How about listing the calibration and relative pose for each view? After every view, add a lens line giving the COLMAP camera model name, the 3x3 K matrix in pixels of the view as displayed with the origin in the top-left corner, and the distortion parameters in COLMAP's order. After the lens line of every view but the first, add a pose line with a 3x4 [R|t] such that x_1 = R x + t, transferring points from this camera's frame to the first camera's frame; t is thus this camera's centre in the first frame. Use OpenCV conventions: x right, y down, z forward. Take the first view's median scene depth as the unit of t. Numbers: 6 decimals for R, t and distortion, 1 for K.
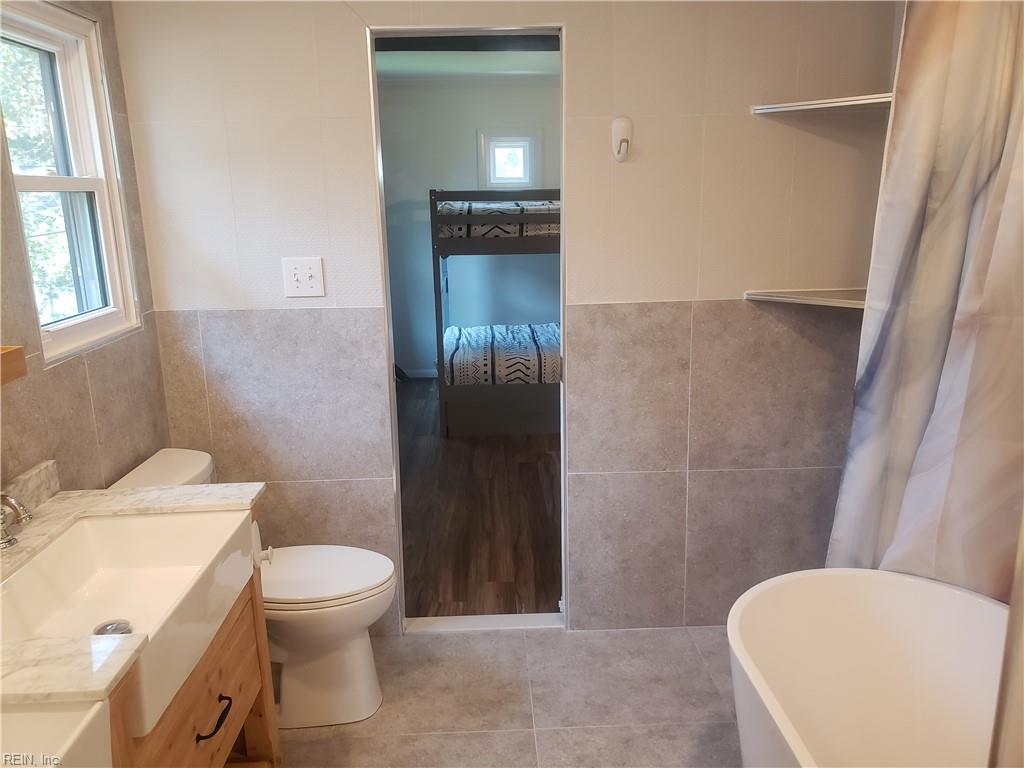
lens RADIAL K [[785.8, 0, 502.1], [0, 785.8, 384.2], [0, 0, 1]] dist [0.044268, -0.037561]
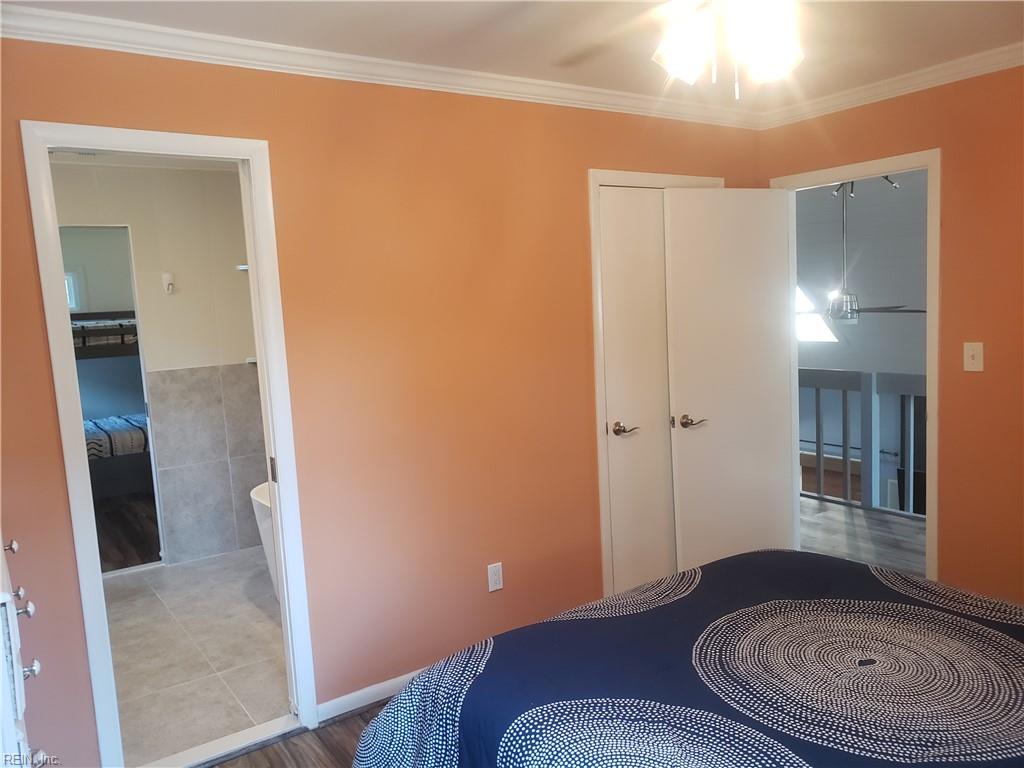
lens RADIAL K [[785.8, 0, 502.7], [0, 785.8, 389.5], [0, 0, 1]] dist [0.044268, -0.037561]
pose [[0.839562, -0.087960, 0.536096, -0.200809], [0.161643, 0.982558, -0.091930, 0.226731], [-0.518659, 0.163837, 0.839137, -0.899296]]
